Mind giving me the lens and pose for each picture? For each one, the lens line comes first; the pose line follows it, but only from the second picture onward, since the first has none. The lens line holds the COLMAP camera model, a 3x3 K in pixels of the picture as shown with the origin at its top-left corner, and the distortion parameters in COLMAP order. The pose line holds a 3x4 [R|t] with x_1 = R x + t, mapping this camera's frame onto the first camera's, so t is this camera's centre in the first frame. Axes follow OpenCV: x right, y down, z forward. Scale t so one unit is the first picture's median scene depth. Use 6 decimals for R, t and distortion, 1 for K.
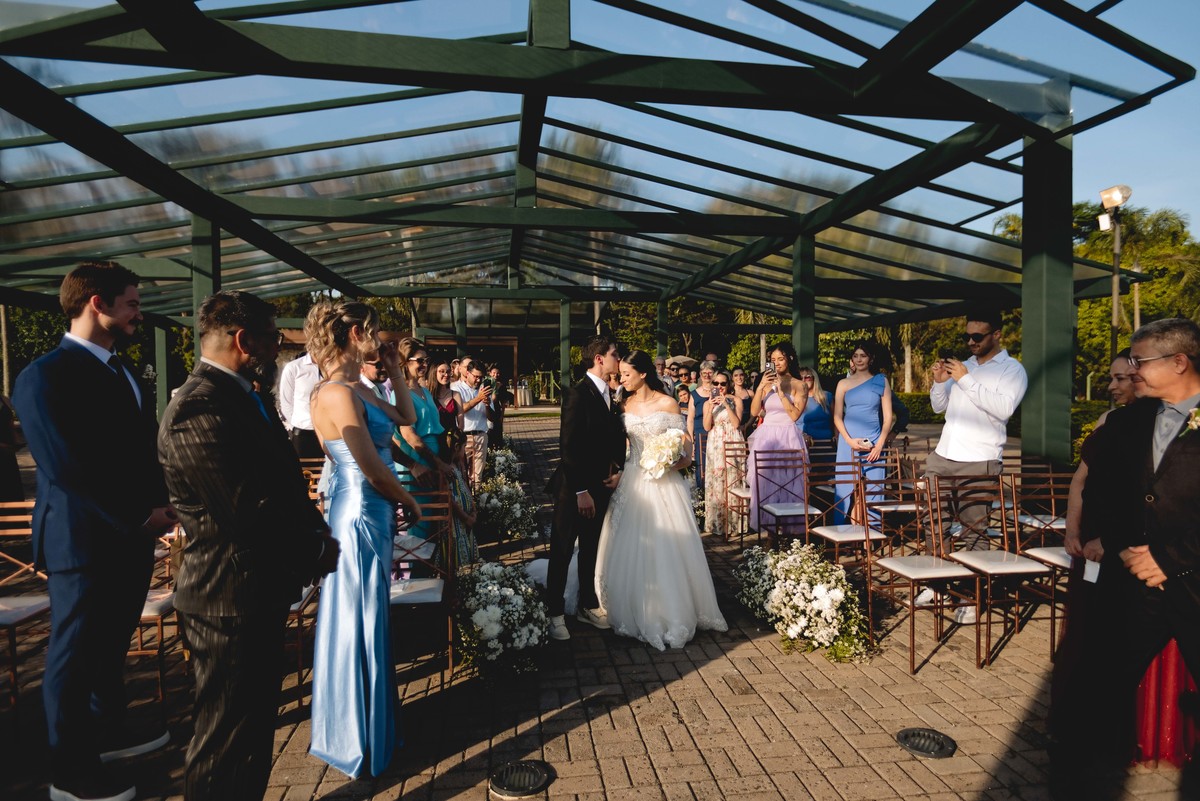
lens RADIAL K [[677.7, 0, 614.5], [0, 677.7, 399.0], [0, 0, 1]] dist [0.000176, -0.025875]
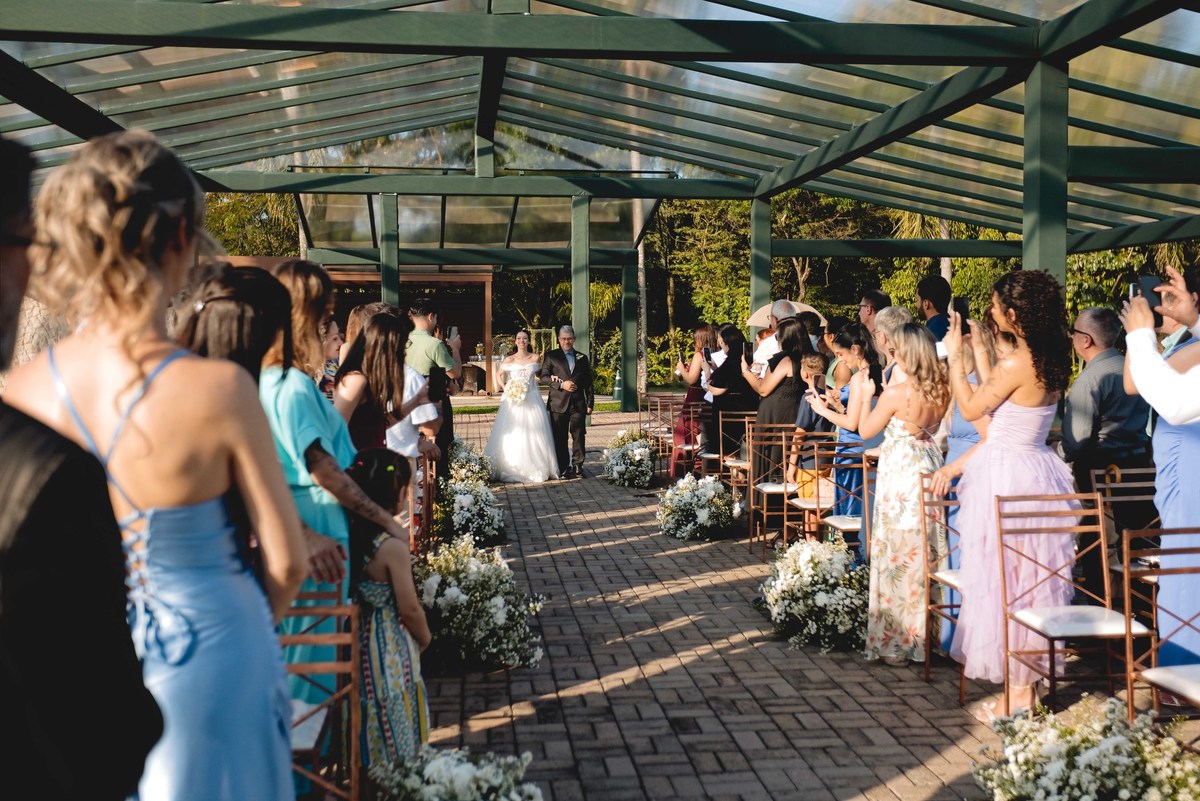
lens RADIAL K [[1218.4, 0, 600.0], [0, 1218.4, 400.5], [0, 0, 1]] dist [0.002785, -0.013020]
pose [[0.998616, -0.000049, -0.052586, -0.006867], [0.001016, 0.999831, 0.018373, -0.001724], [0.052576, -0.018401, 0.998447, 0.035682]]
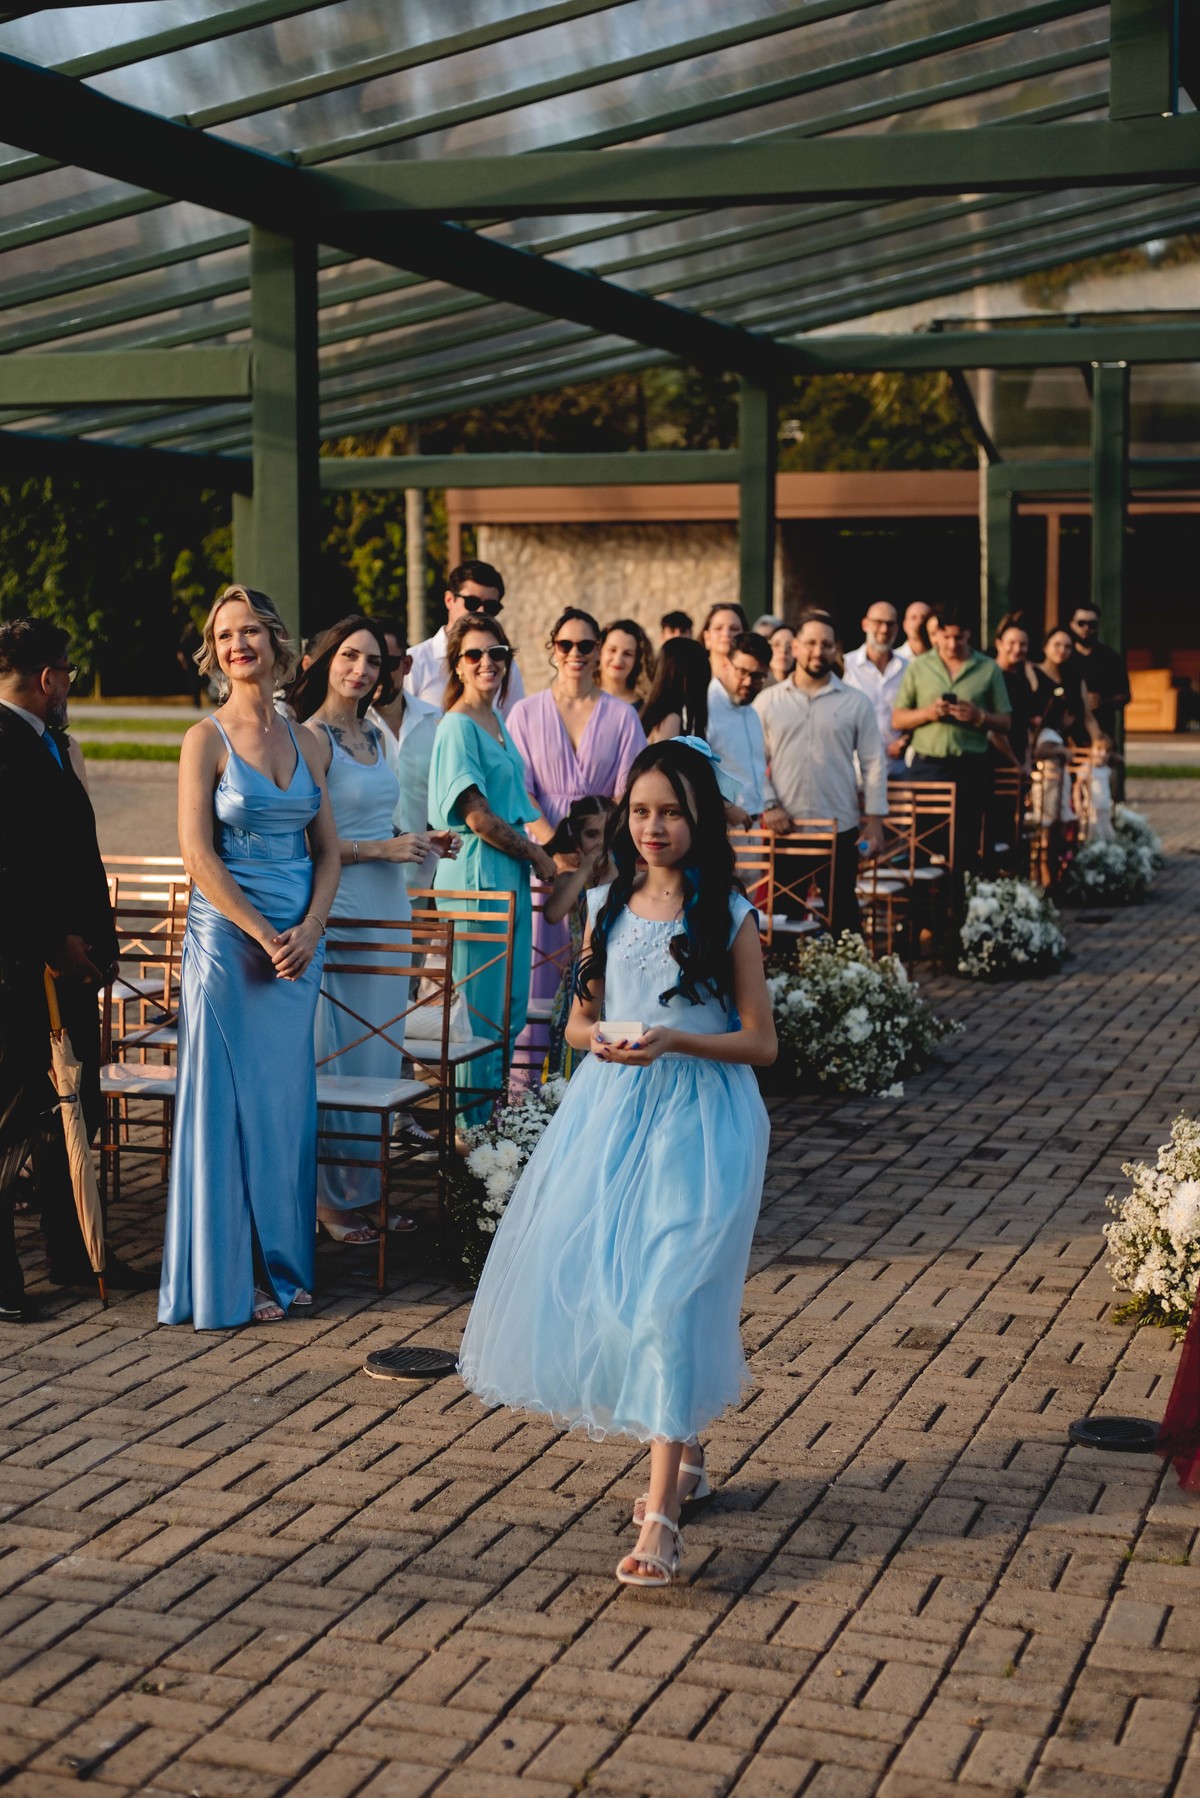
lens RADIAL K [[2696.7, 0, 637.8], [0, 2696.7, 900.0], [0, 0, 1]] dist [0.011363, 0.050324]
pose [[0.886113, 0.046379, -0.461143, 0.139469], [-0.011644, 0.996894, 0.077886, -0.008205], [0.463324, -0.063646, 0.883901, -0.129927]]
